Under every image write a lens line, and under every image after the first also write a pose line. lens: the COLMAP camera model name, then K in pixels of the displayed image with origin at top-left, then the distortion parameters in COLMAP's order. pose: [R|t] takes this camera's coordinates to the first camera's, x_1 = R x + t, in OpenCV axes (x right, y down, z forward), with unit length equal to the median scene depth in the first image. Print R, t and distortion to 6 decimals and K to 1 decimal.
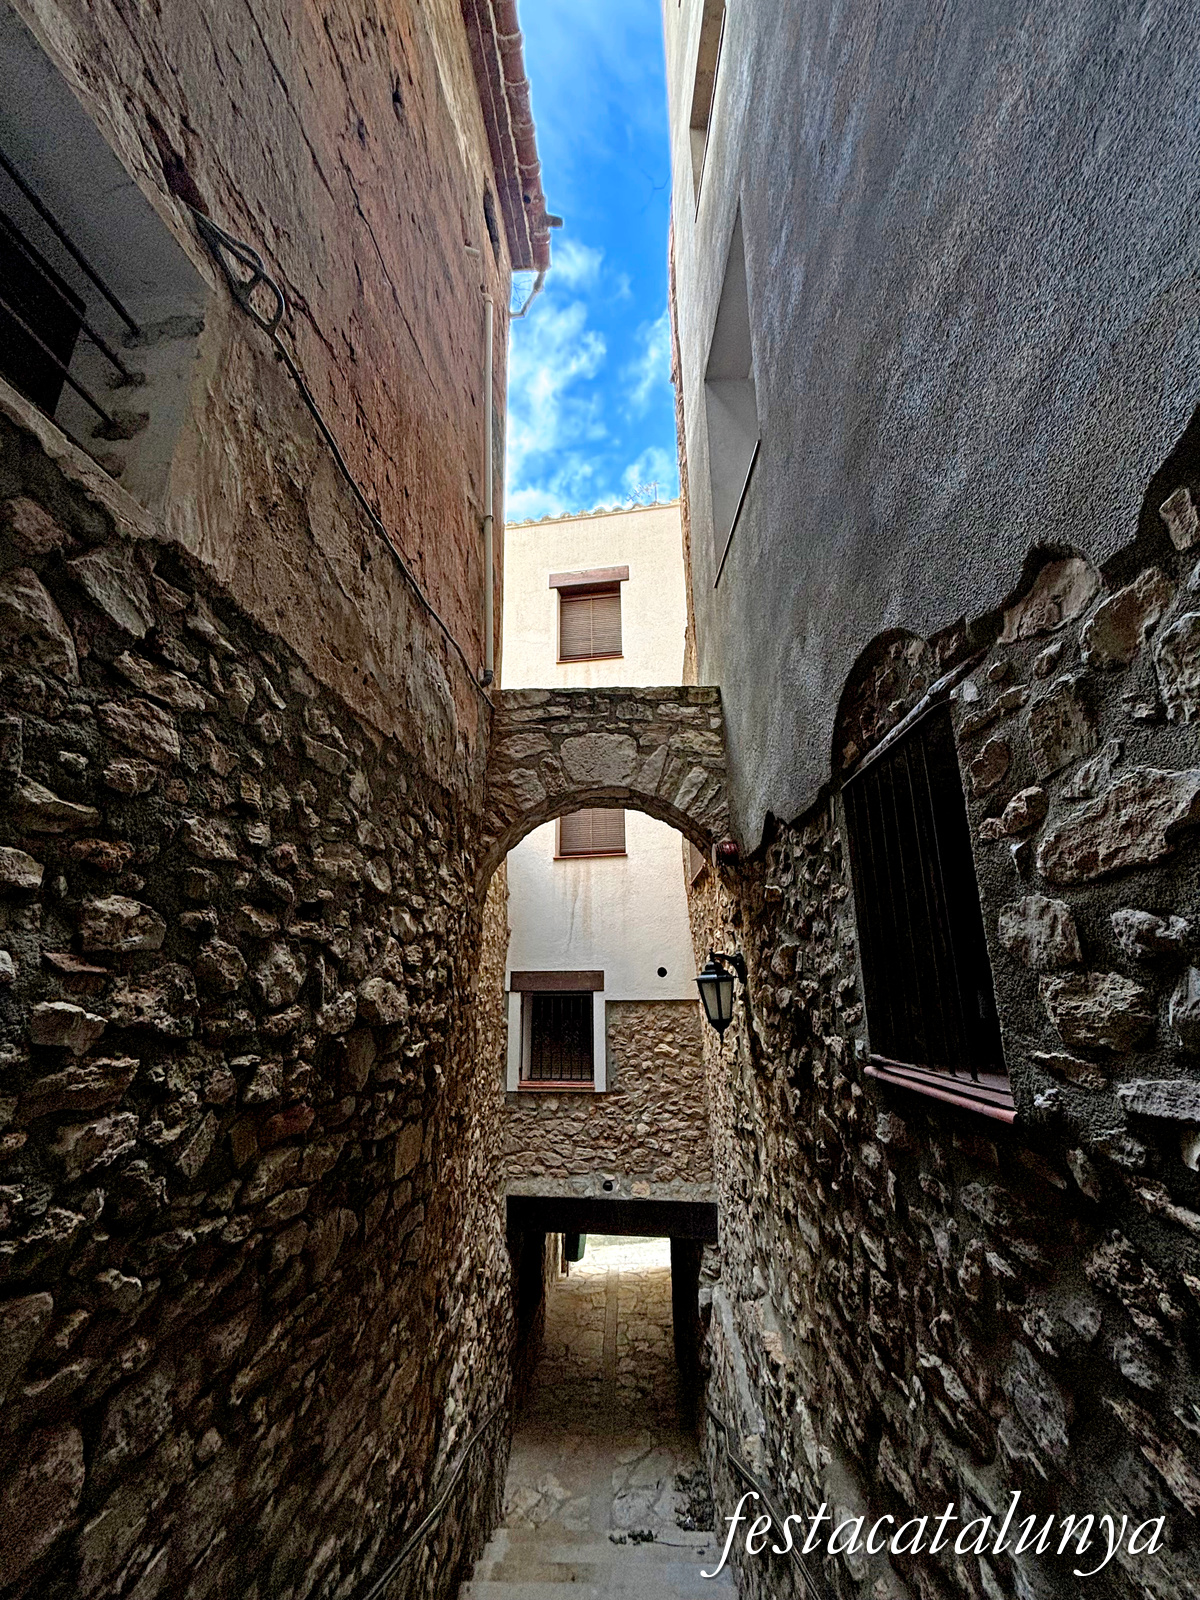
lens RADIAL K [[642.2, 0, 599.1], [0, 642.2, 800.0], [0, 0, 1]] dist [-0.004485, -0.000393]
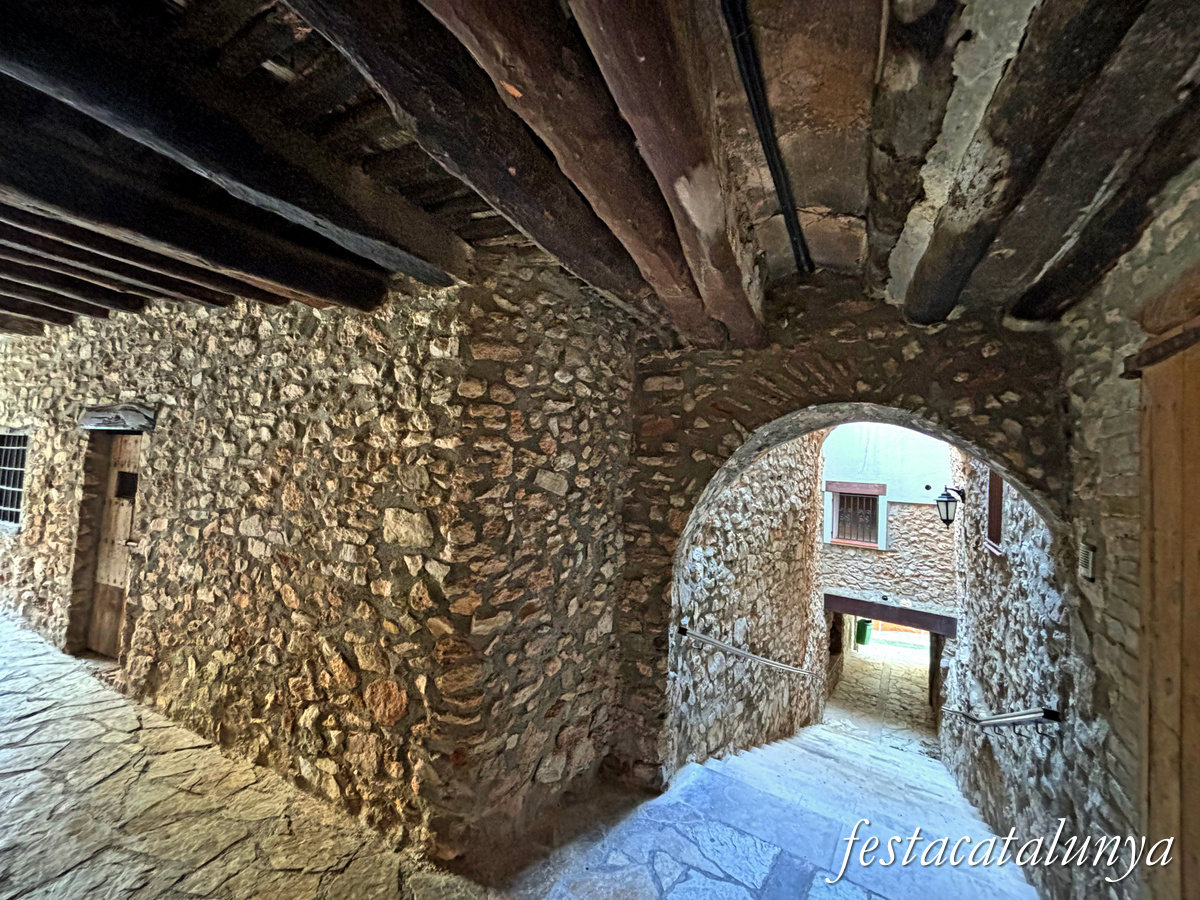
lens RADIAL K [[481.6, 0, 597.1], [0, 481.6, 449.9], [0, 0, 1]] dist [-0.004485, -0.000393]
pose [[0.852161, 0.031534, -0.522329, 0.016657], [0.093177, 0.973086, 0.210763, -0.172390], [0.514917, -0.228273, 0.826288, -0.453944]]
